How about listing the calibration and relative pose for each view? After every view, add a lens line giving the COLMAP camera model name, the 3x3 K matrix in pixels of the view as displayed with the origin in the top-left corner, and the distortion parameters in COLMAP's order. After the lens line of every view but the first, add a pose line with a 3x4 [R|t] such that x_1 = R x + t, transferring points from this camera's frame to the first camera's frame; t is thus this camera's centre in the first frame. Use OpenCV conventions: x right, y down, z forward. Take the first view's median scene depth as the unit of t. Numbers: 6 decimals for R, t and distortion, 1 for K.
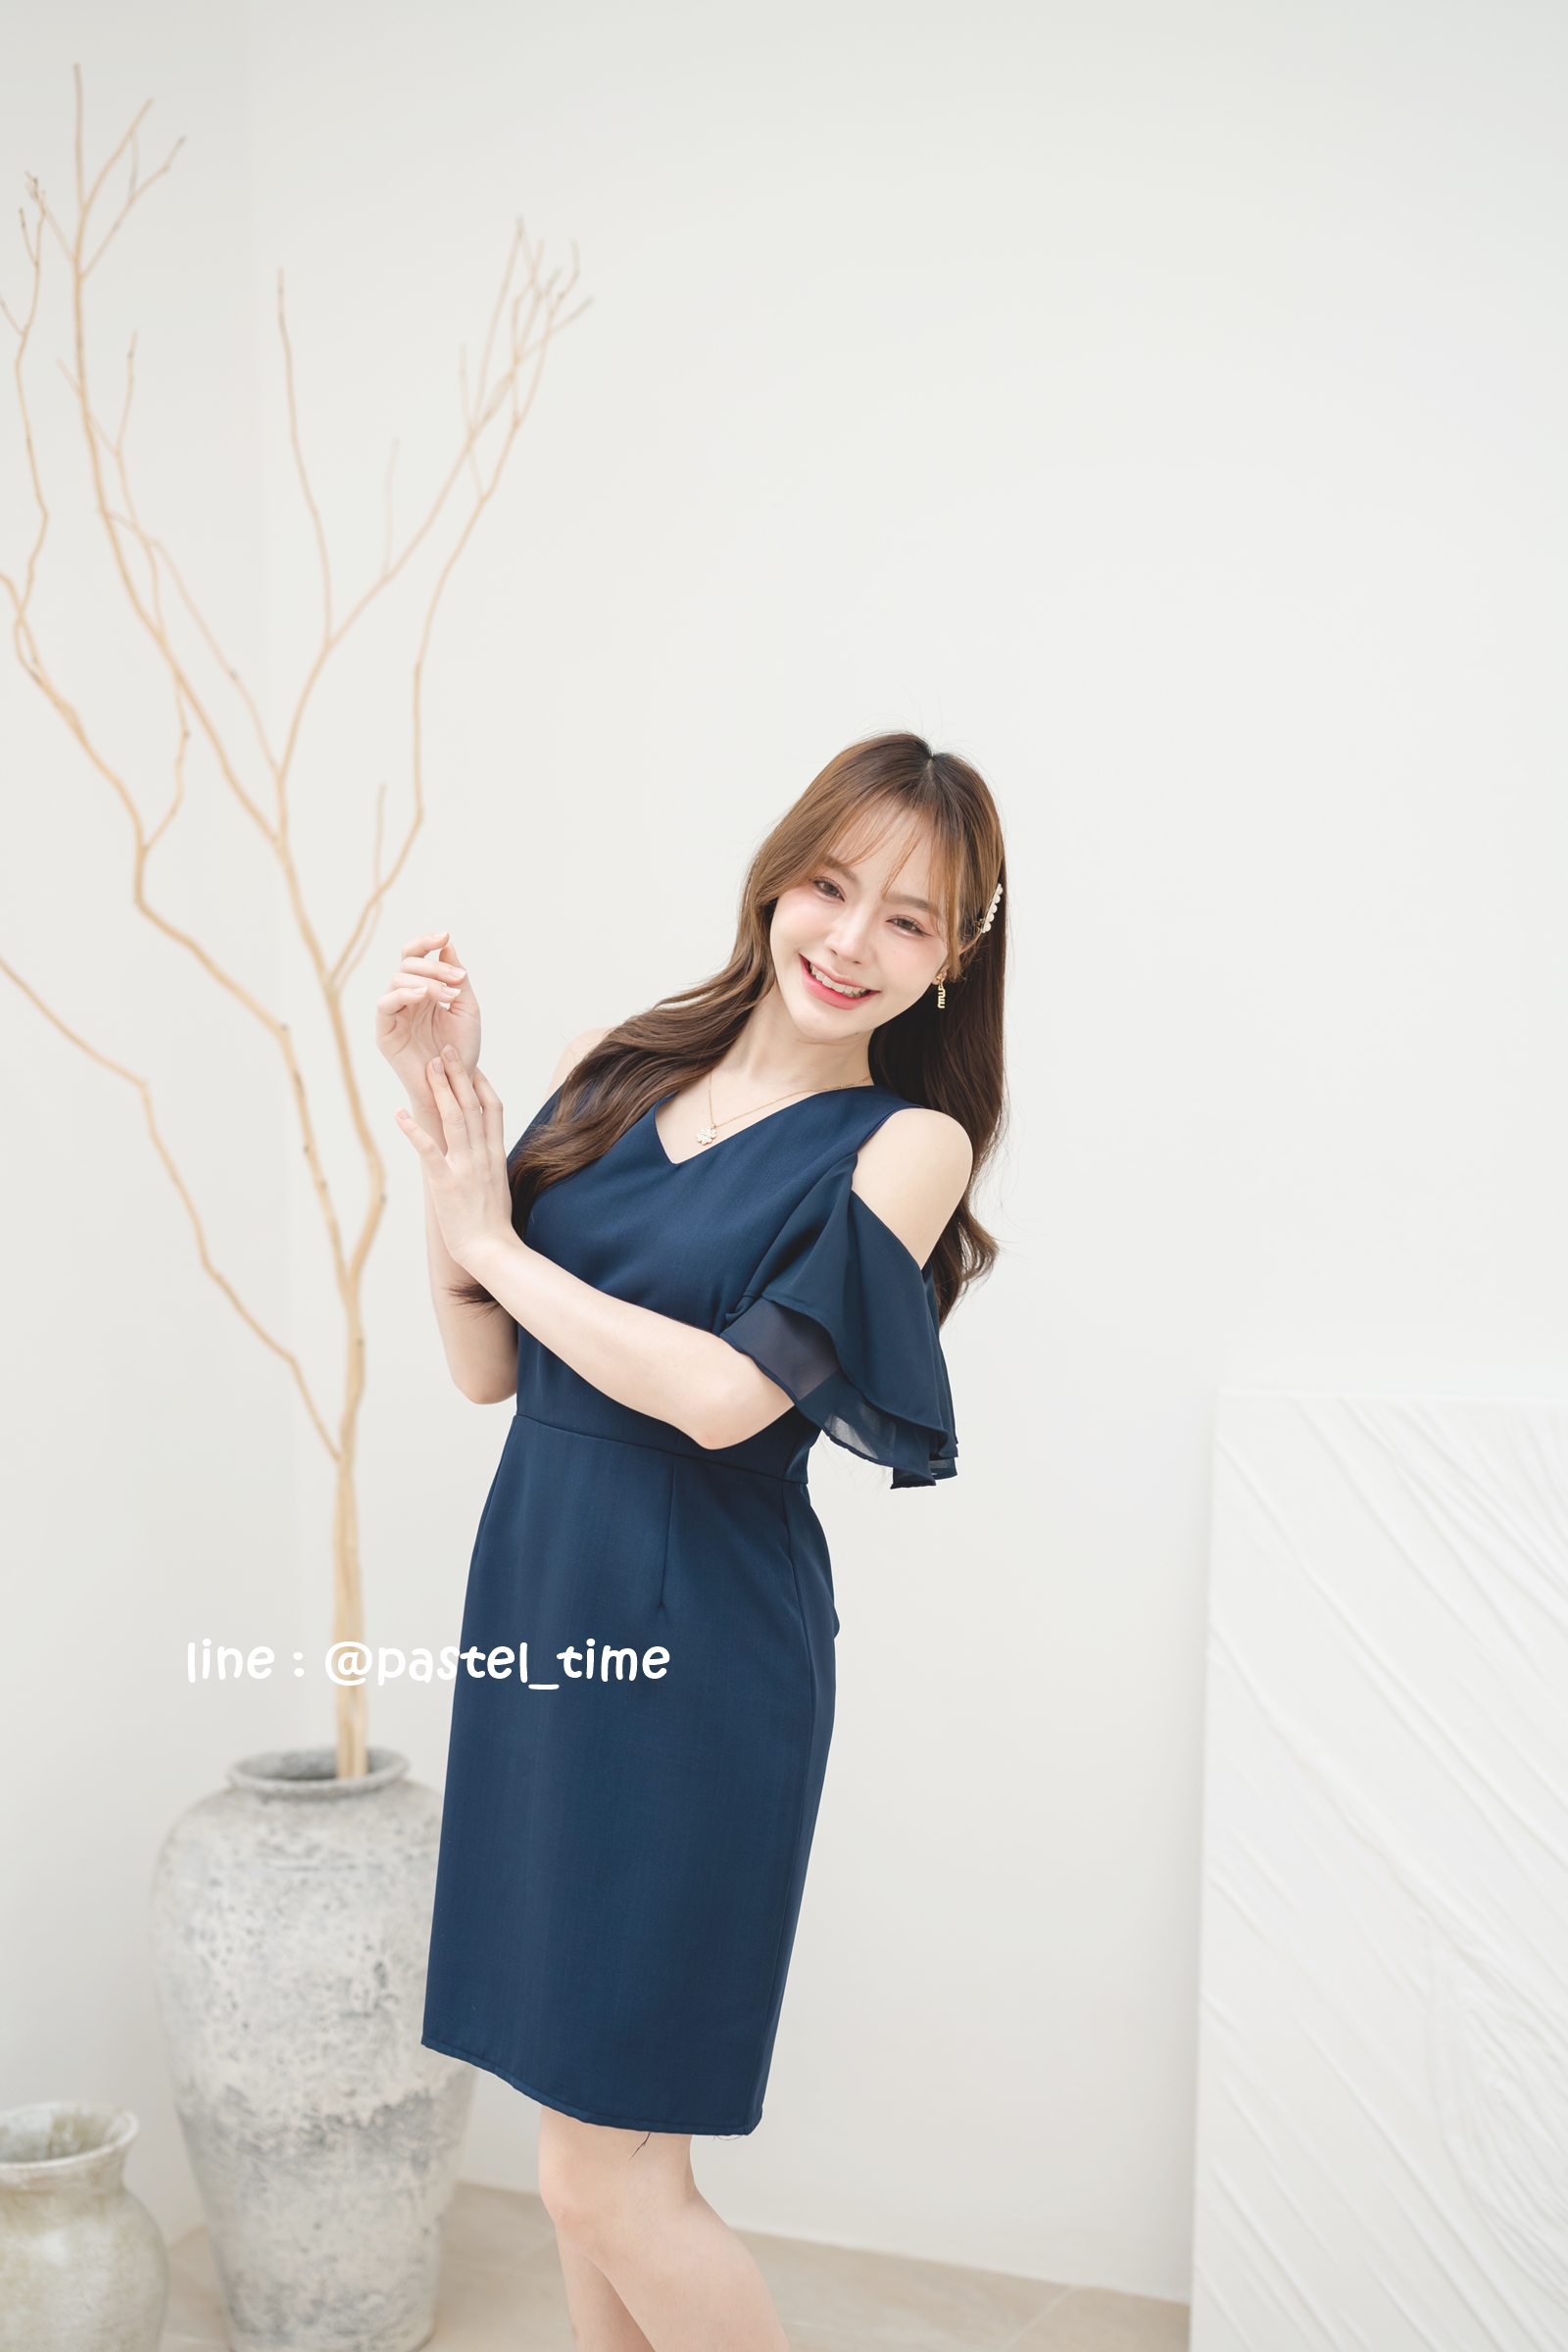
lens RADIAL K [[3386.2, 0, 798.9], [0, 3386.2, 1202.9], [0, 0, 1]] dist [0.006268, 0.000000]
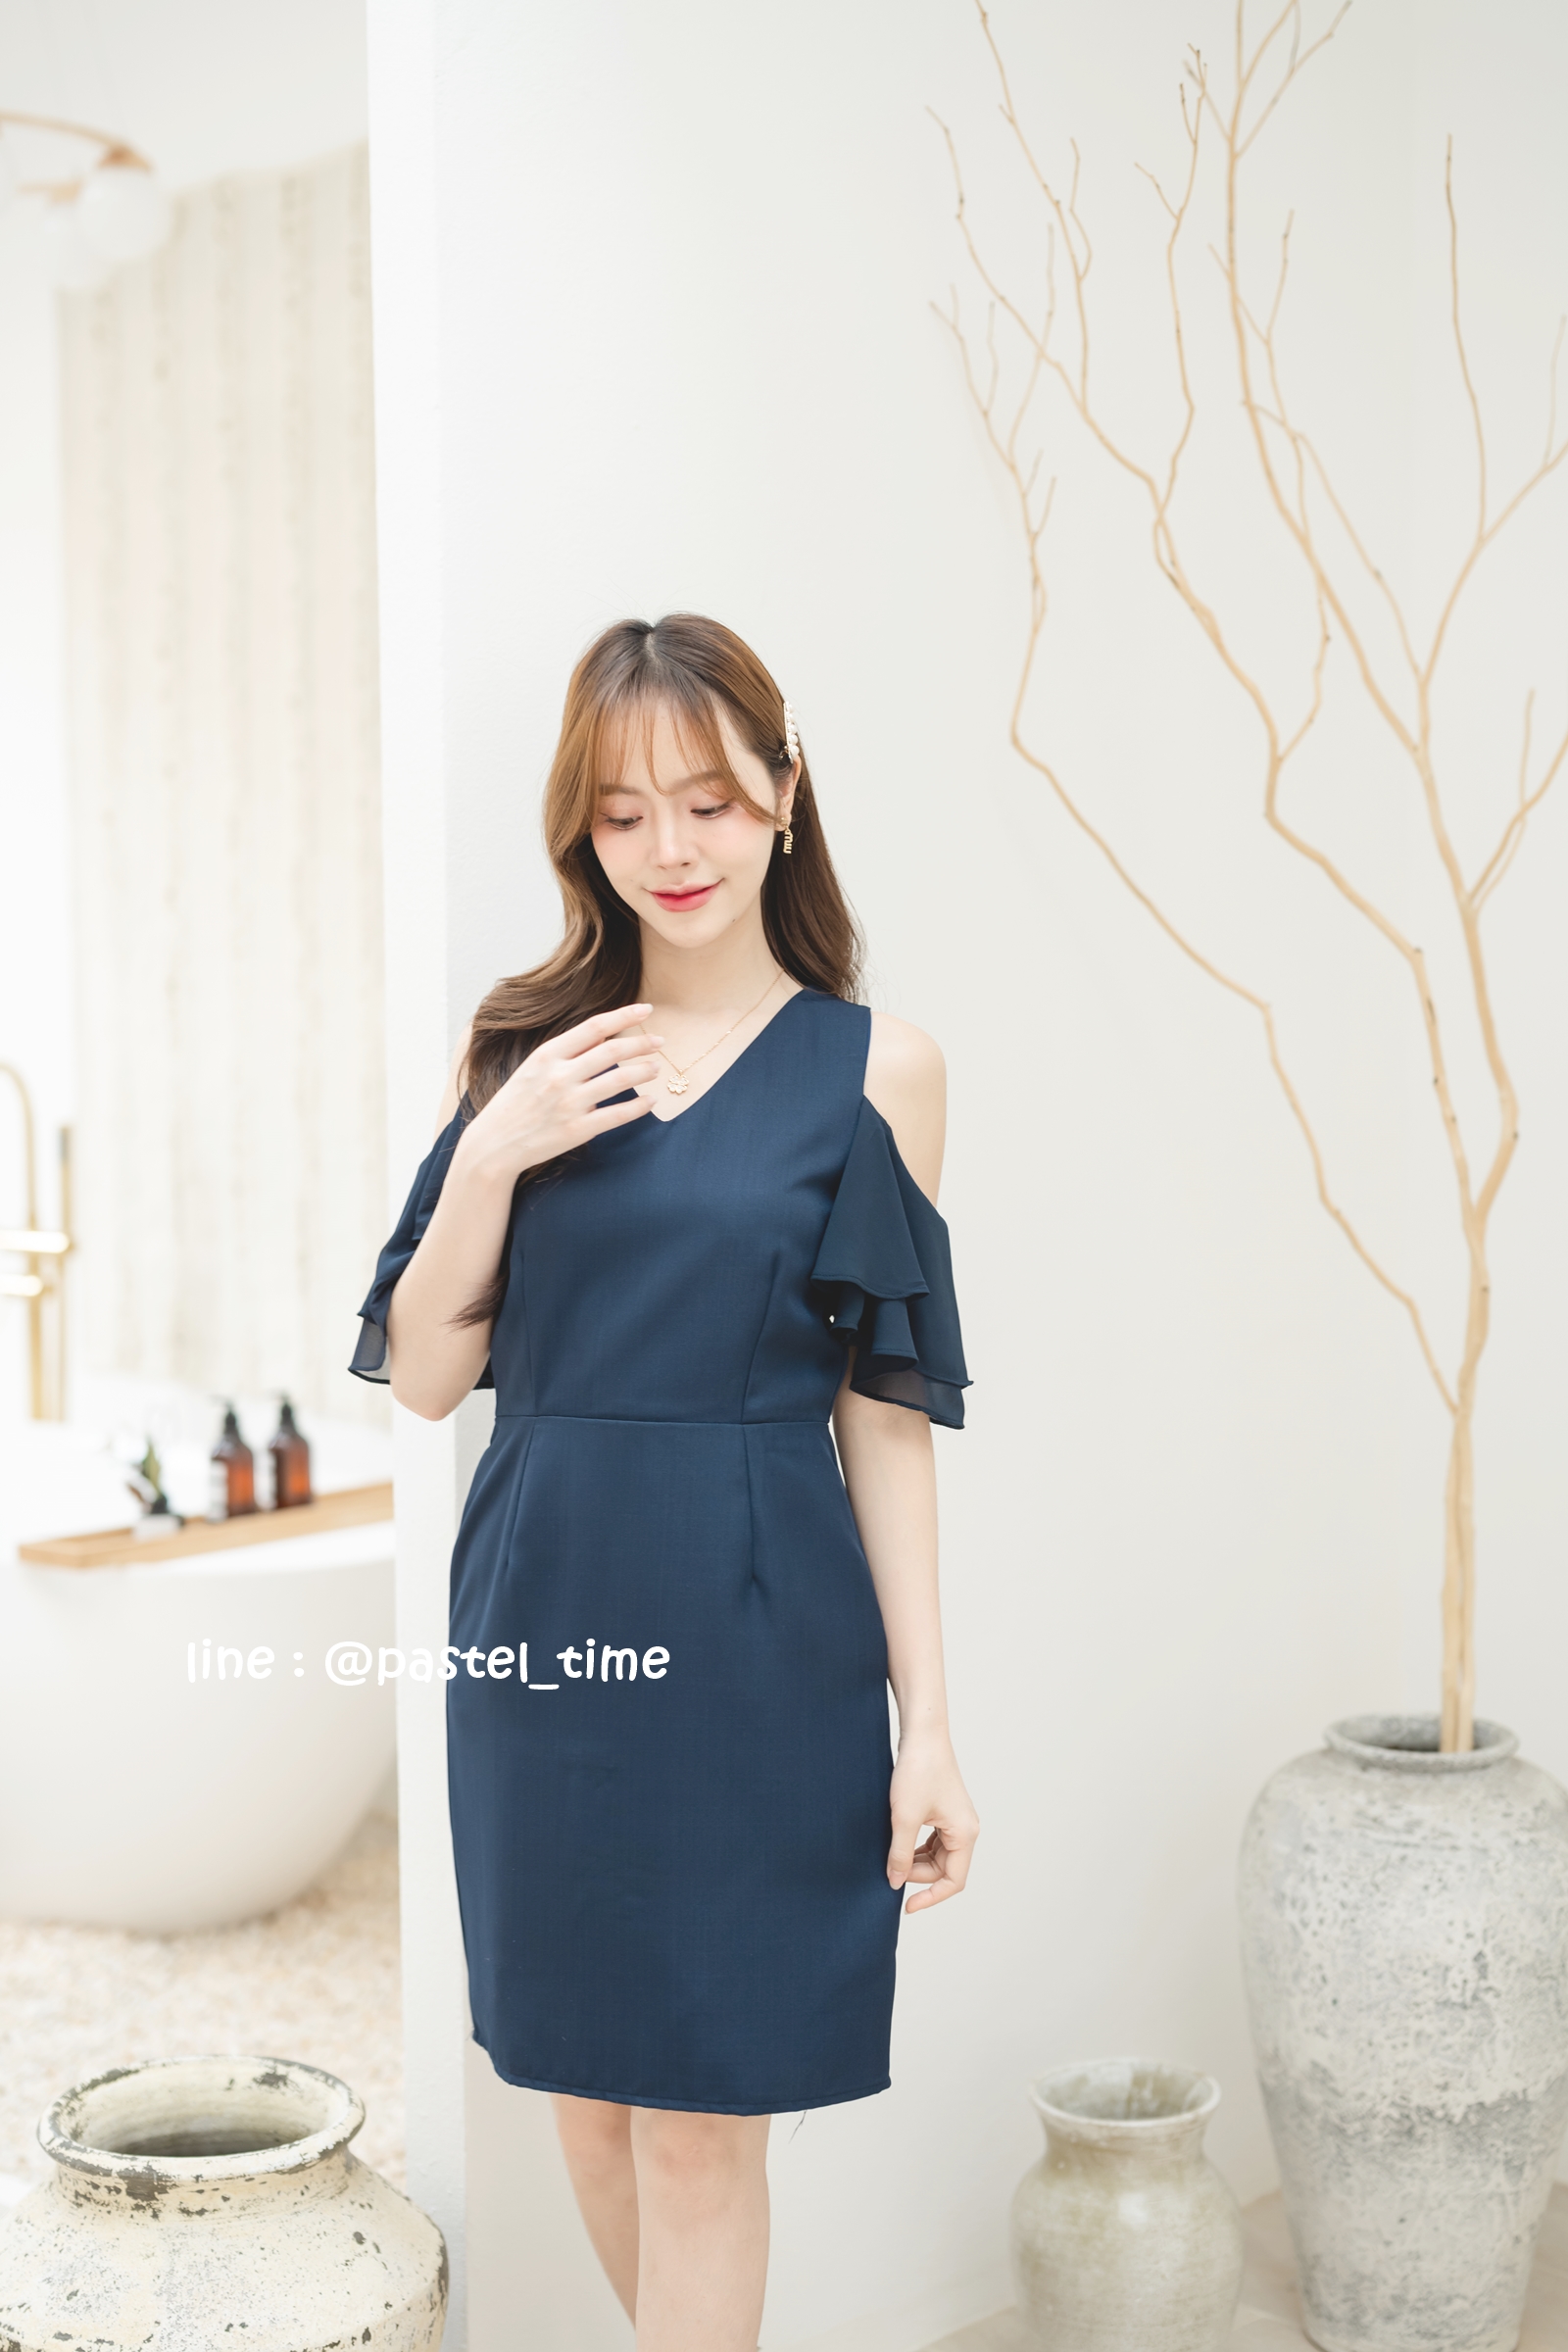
lens RADIAL K [[3386.2, 0, 783.6], [0, 3386.2, 1197.2], [0, 0, 1]] dist [0.006268, 0.000000]
pose [[0.948134, 0.043763, -0.314844, -0.020382], [-0.035207, 0.998841, 0.032815, -0.008485], [0.315915, -0.020029, 0.948576, 0.053179]]
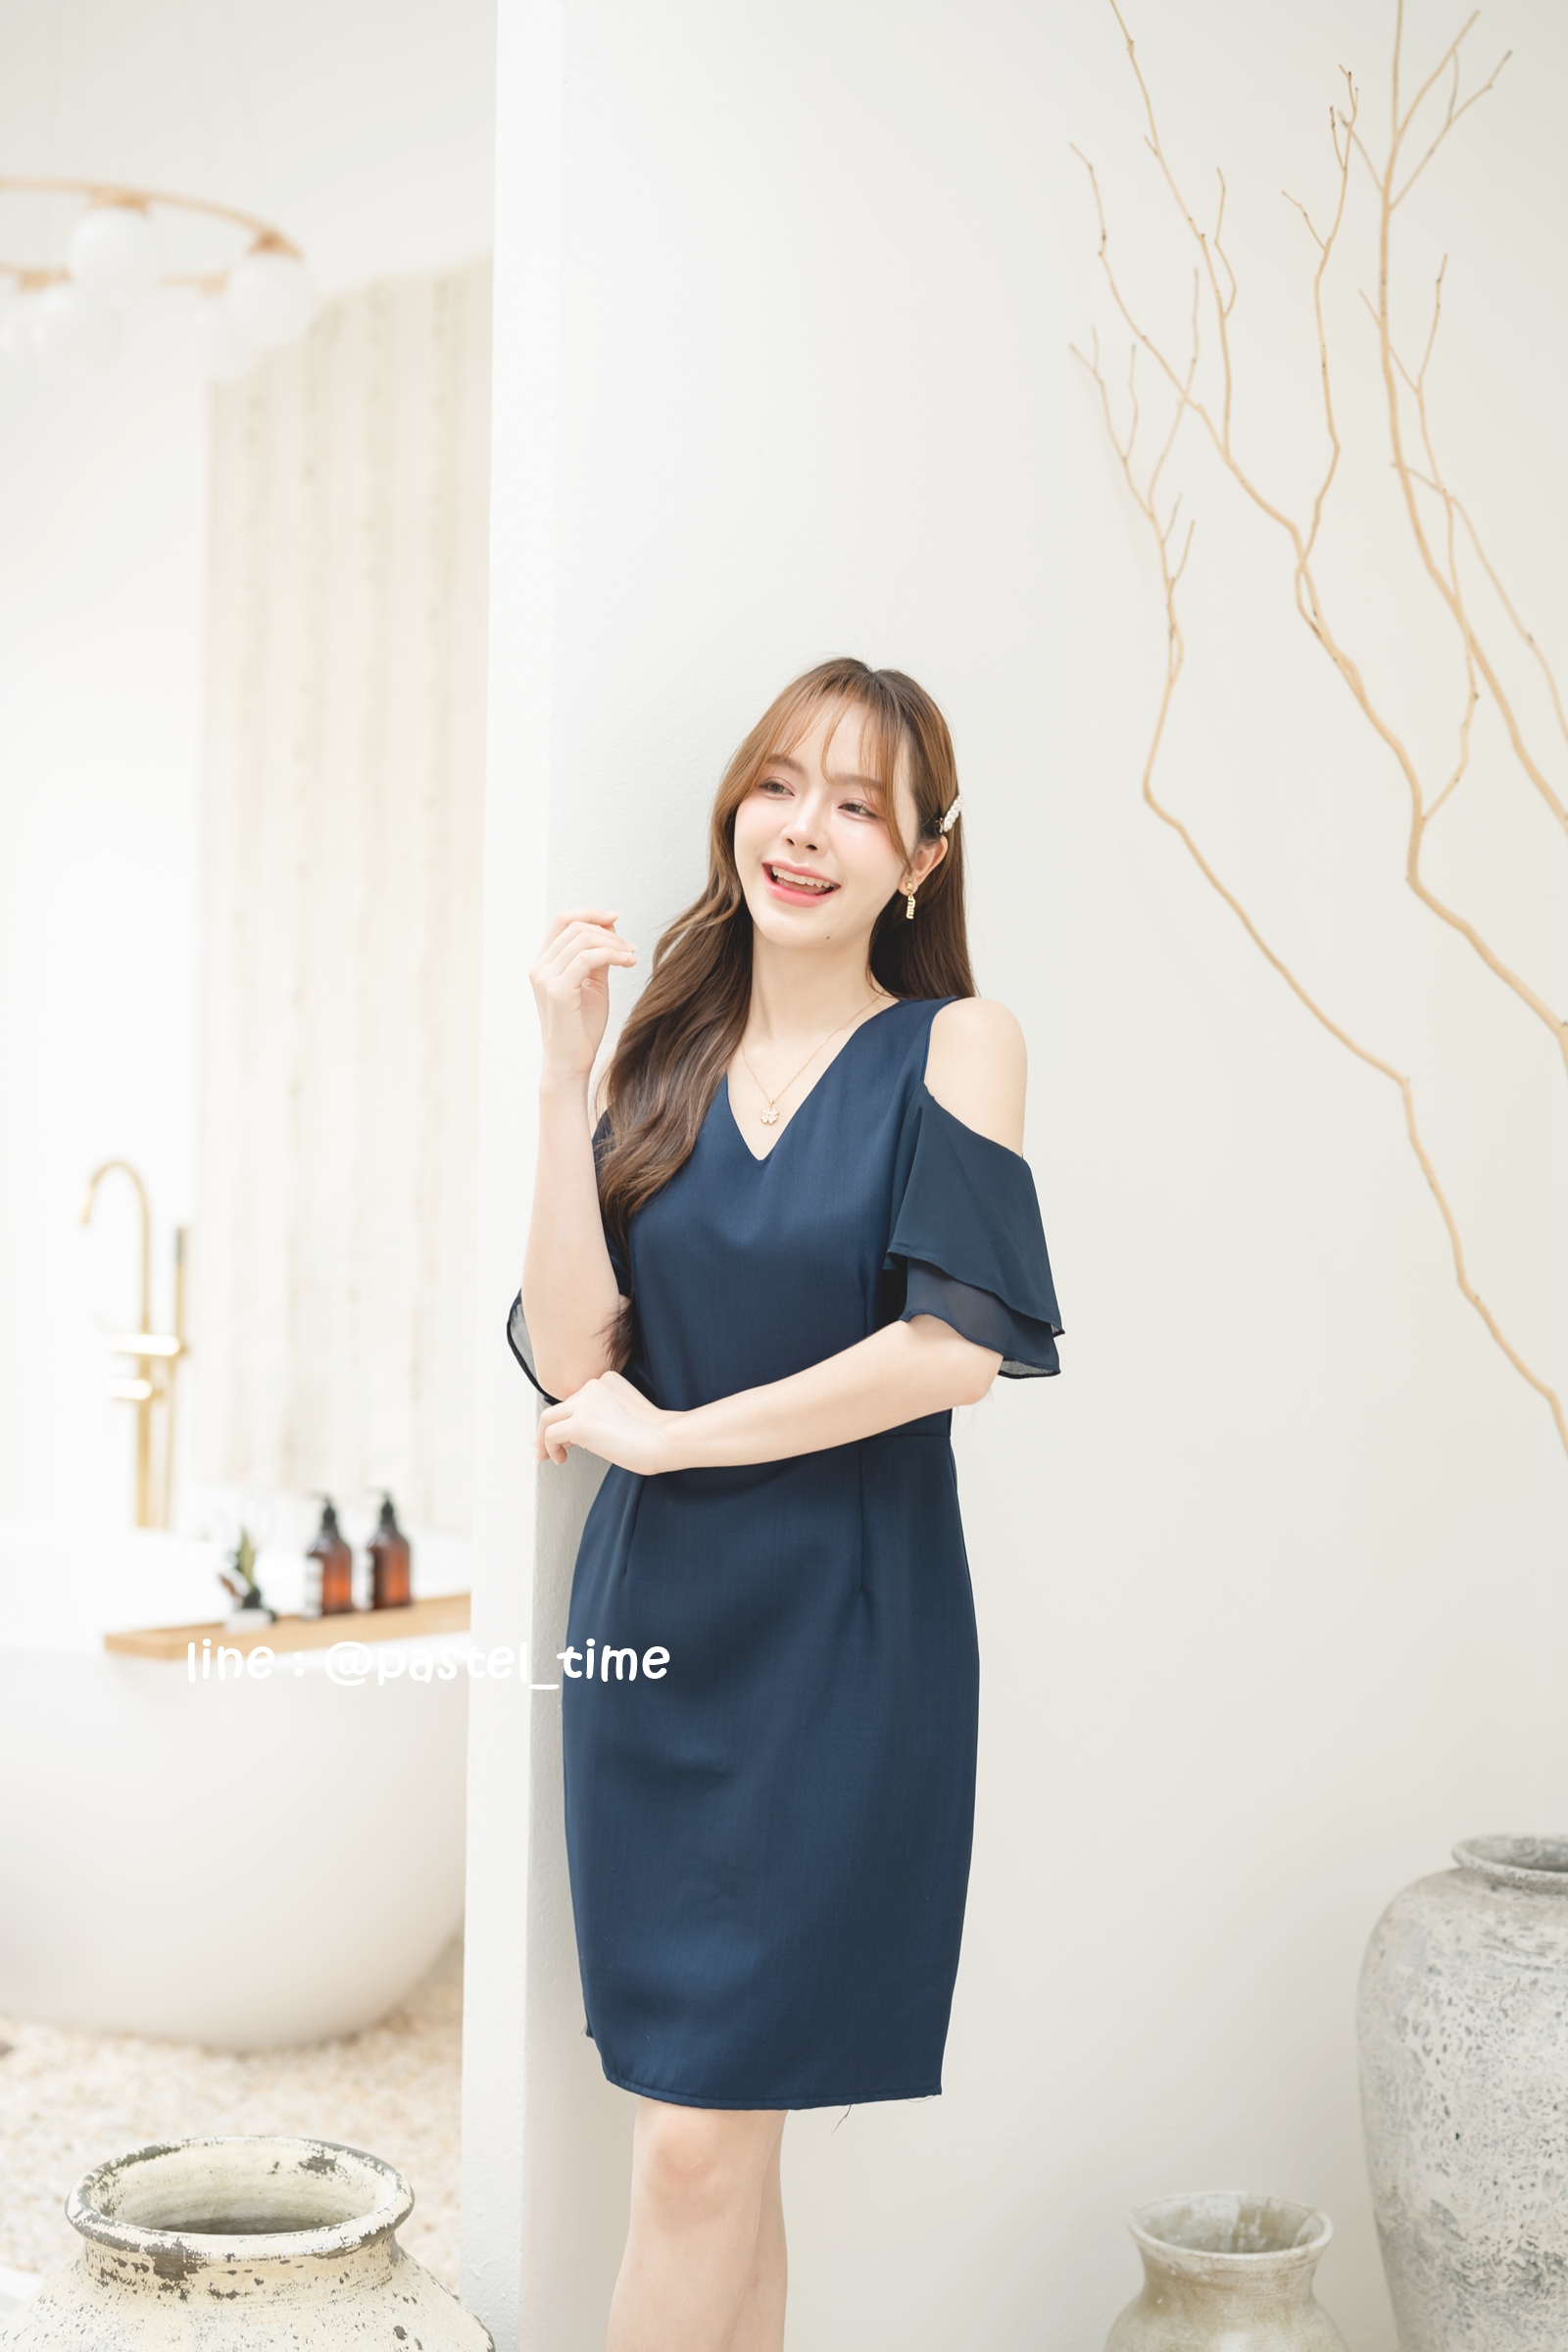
lens RADIAL K [[3386.2, 0, 806.7], [0, 3386.2, 1176.7], [0, 0, 1]] dist [0.006268, 0.000000]
pose [[0.934037, 0.049033, -0.353795, -0.020596], [-0.064088, 0.997464, -0.030954, 0.029787], [0.351380, 0.051586, 0.934811, 0.094640]]
